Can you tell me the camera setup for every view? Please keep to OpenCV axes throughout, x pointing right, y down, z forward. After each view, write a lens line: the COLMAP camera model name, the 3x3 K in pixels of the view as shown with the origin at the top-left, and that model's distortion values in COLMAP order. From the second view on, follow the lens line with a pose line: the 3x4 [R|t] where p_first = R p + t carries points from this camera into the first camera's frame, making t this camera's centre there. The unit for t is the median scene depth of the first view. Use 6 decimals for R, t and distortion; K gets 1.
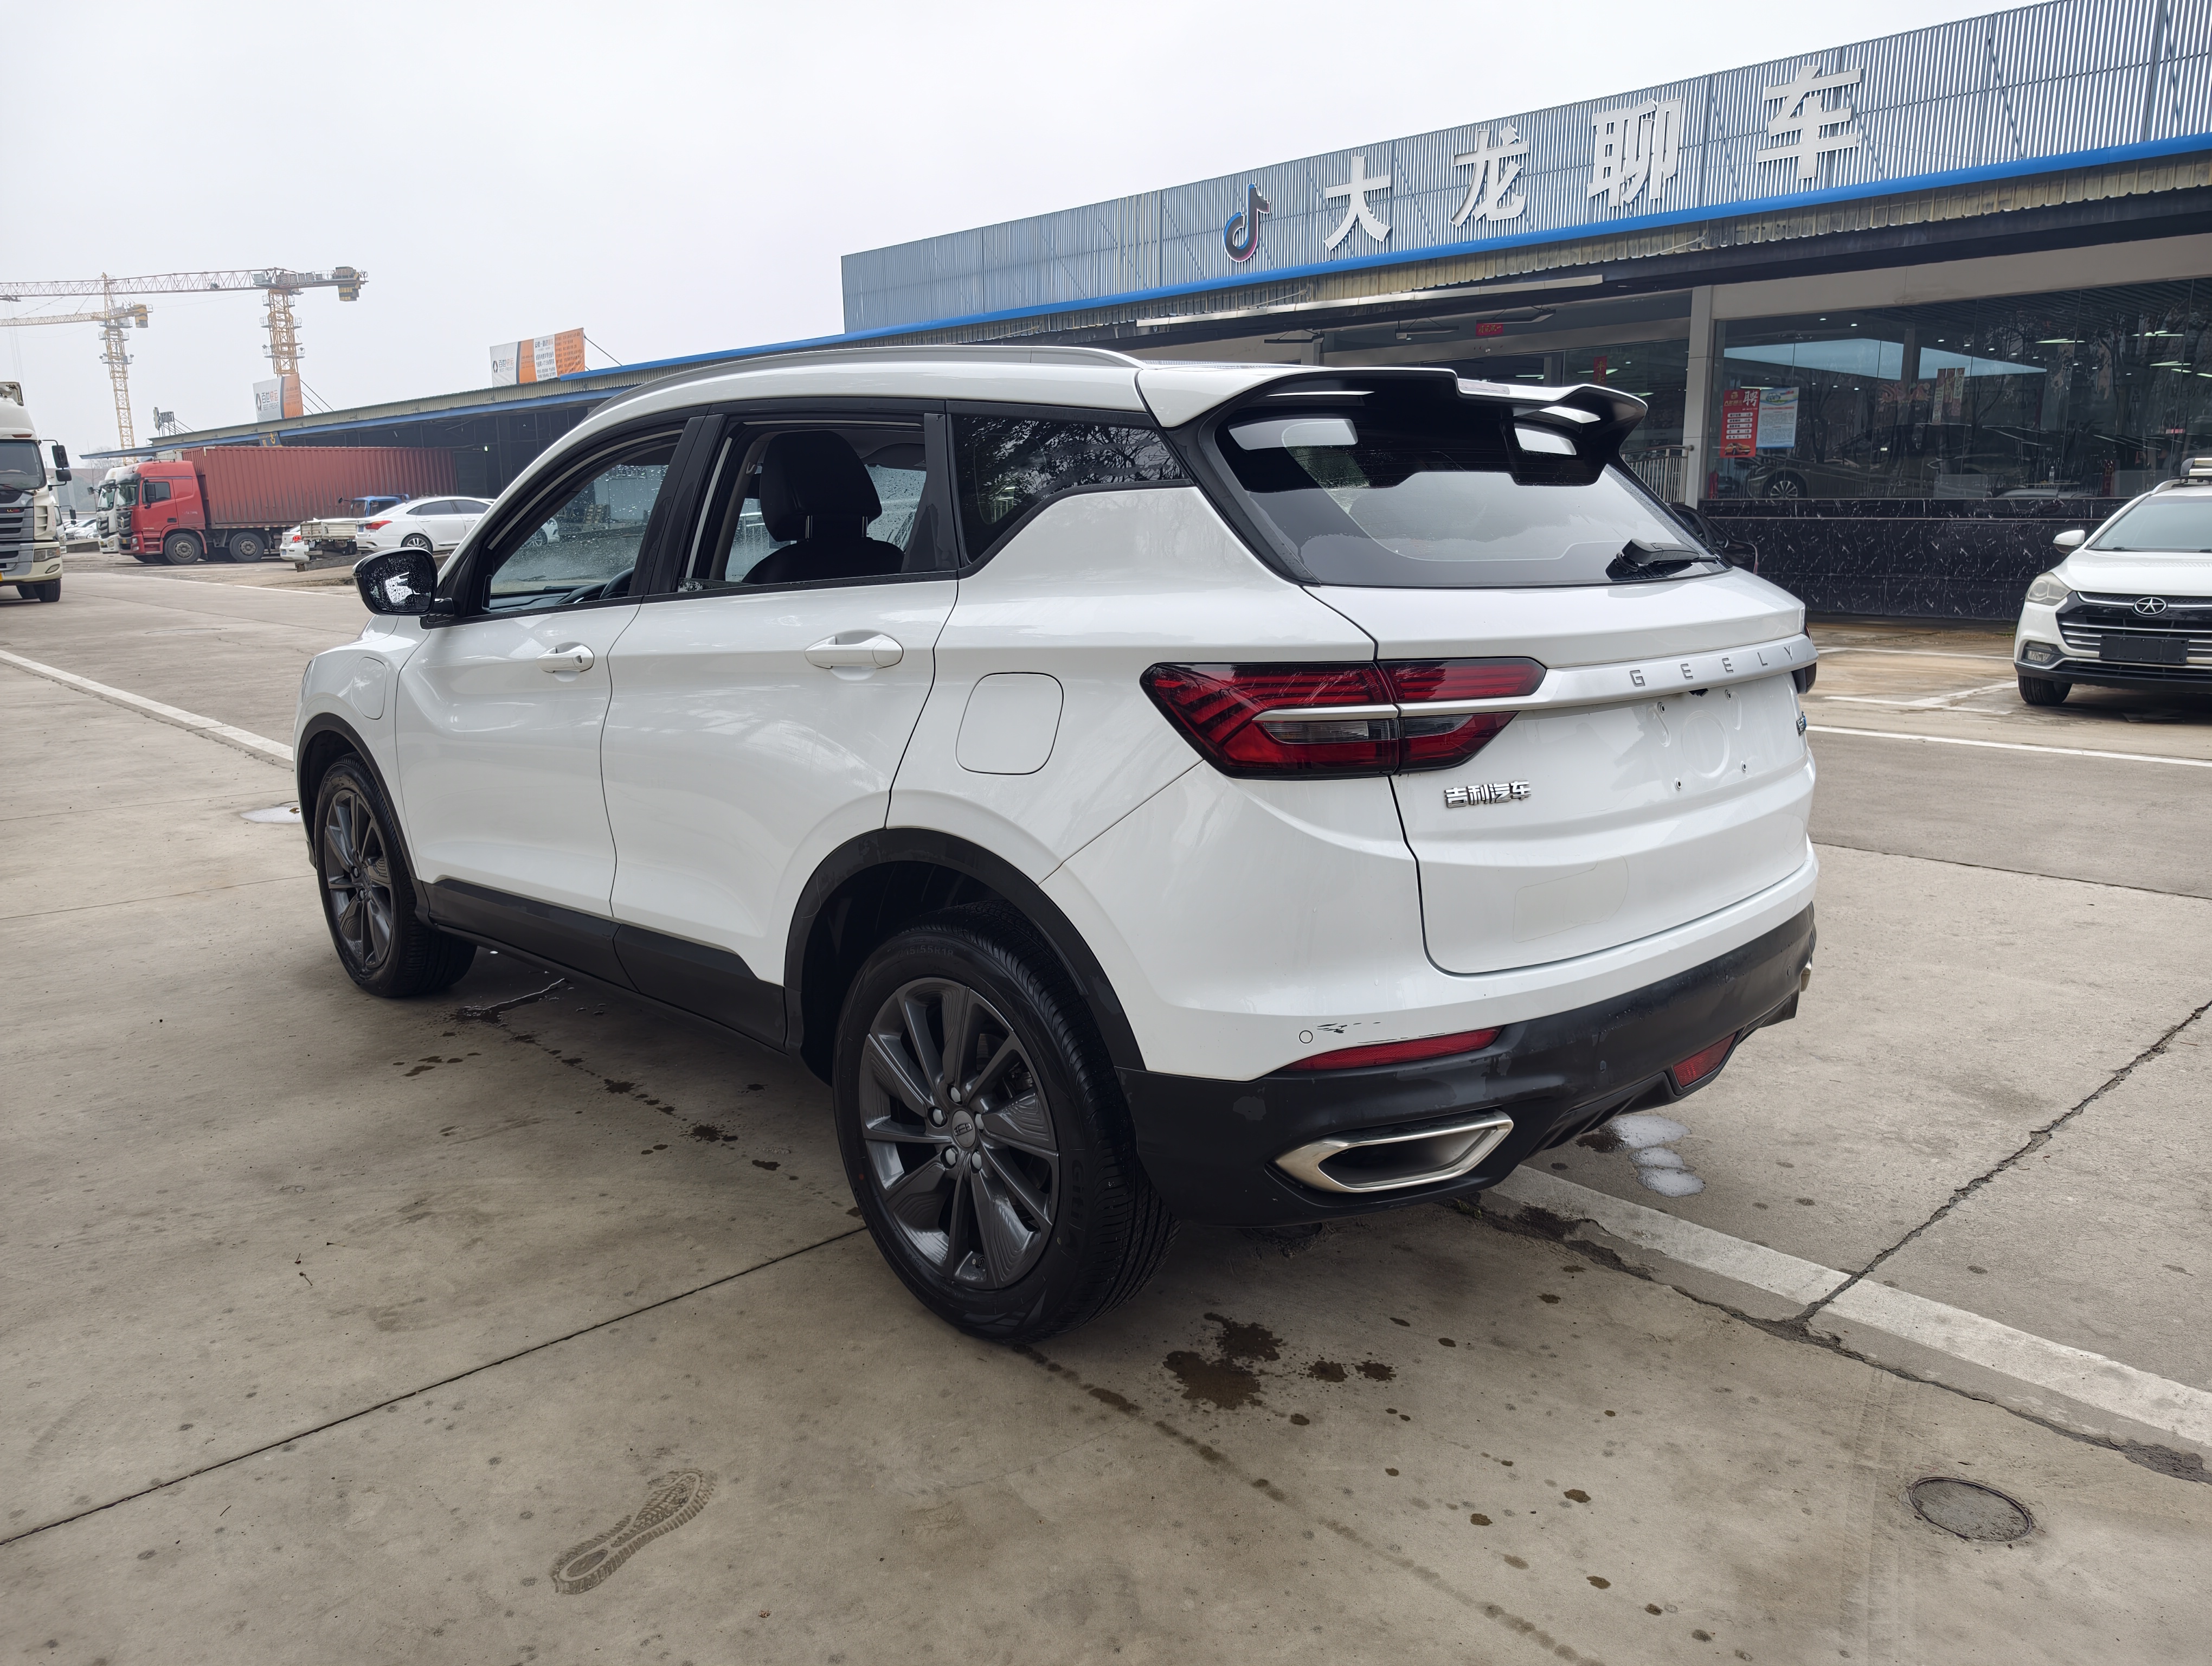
lens RADIAL K [[1543.8, 0, 1092.2], [0, 1543.8, 840.5], [0, 0, 1]] dist [-0.001967, -0.001929]
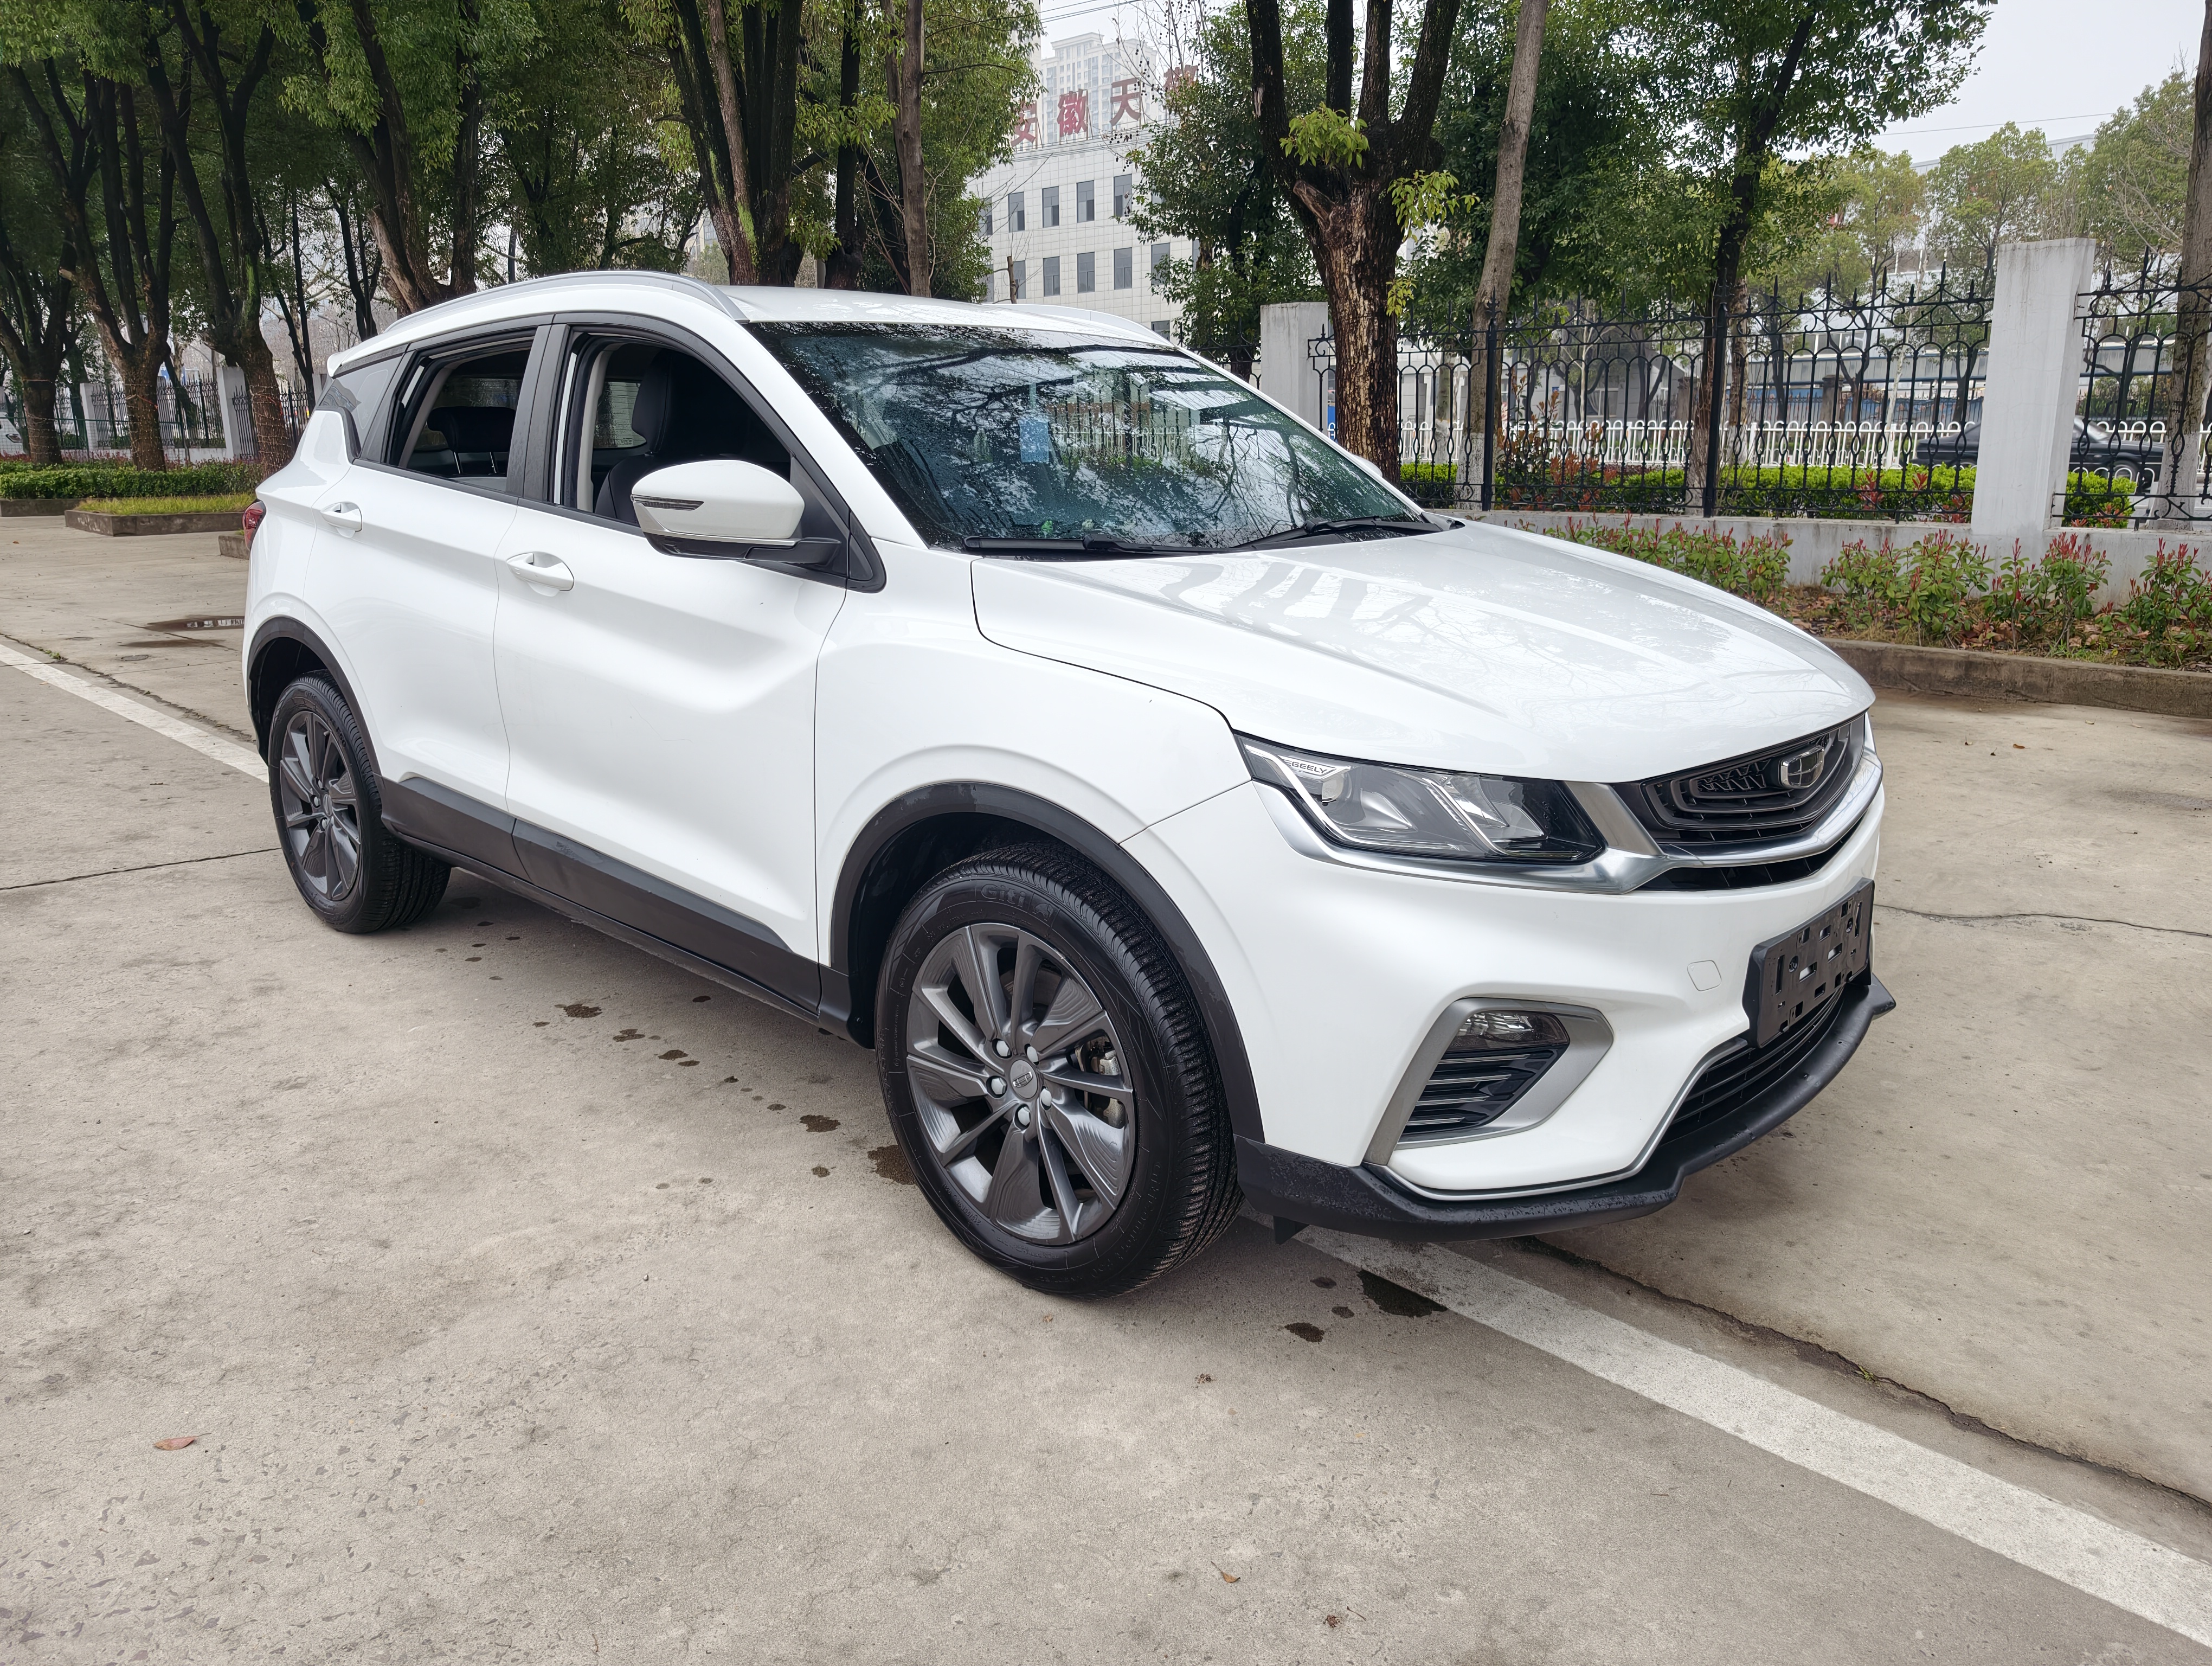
lens RADIAL K [[1537.0, 0, 1106.0], [0, 1537.0, 833.0], [0, 0, 1]] dist [-0.006963, -0.000746]
pose [[-0.998166, 0.022798, -0.056076, -0.312857], [-0.004518, 0.895727, 0.444582, -0.600757], [0.060364, 0.444020, -0.893981, 2.922232]]
